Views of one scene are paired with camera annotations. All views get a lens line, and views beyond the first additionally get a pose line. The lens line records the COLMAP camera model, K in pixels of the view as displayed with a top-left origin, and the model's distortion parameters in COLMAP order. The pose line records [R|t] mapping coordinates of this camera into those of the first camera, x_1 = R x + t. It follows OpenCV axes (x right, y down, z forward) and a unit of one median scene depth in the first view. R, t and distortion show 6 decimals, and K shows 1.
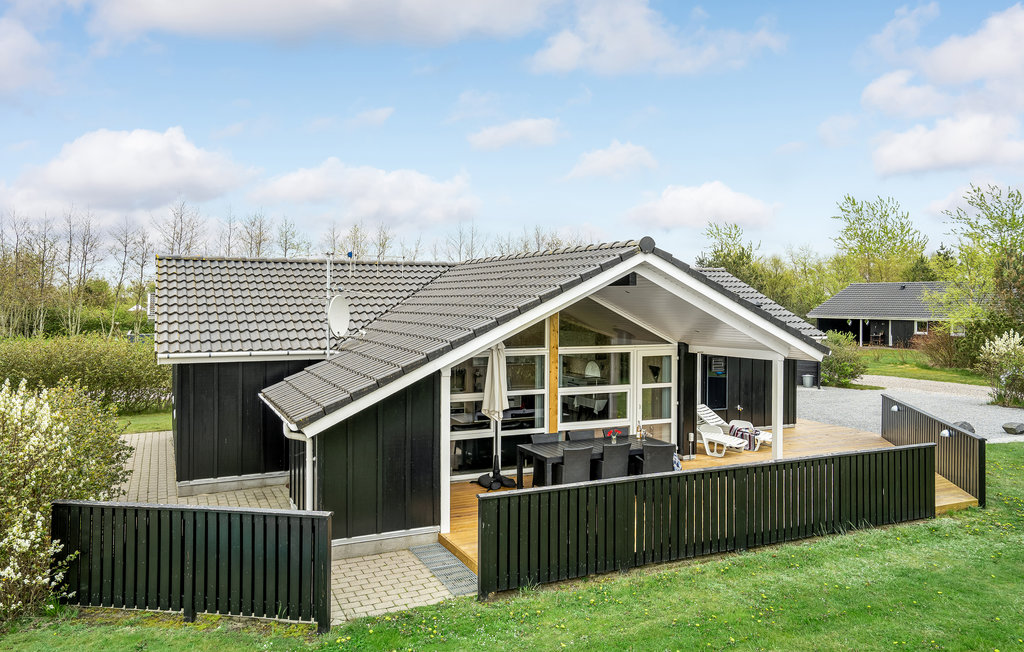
lens RADIAL K [[777.6, 0, 512.7], [0, 777.6, 332.3], [0, 0, 1]] dist [-0.053338, 0.005380]
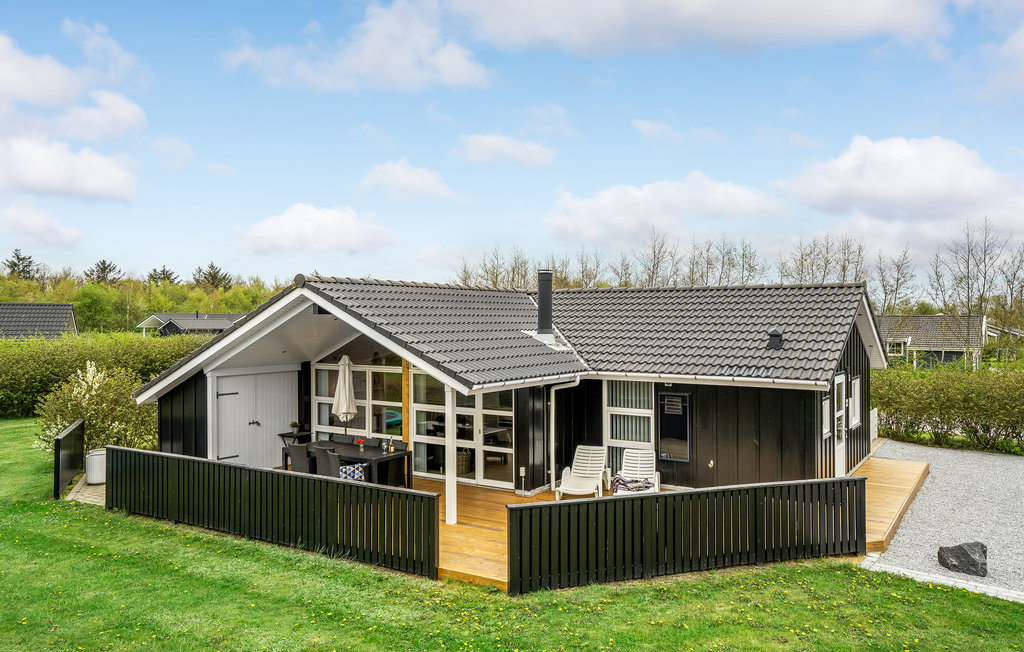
lens RADIAL K [[820.9, 0, 511.5], [0, 820.9, 308.3], [0, 0, 1]] dist [-0.007872, -0.005260]
pose [[0.570036, -0.004155, -0.821609, 1.361379], [-0.038742, 0.998739, -0.031930, -0.040275], [0.820706, 0.050032, 0.569156, 0.517285]]
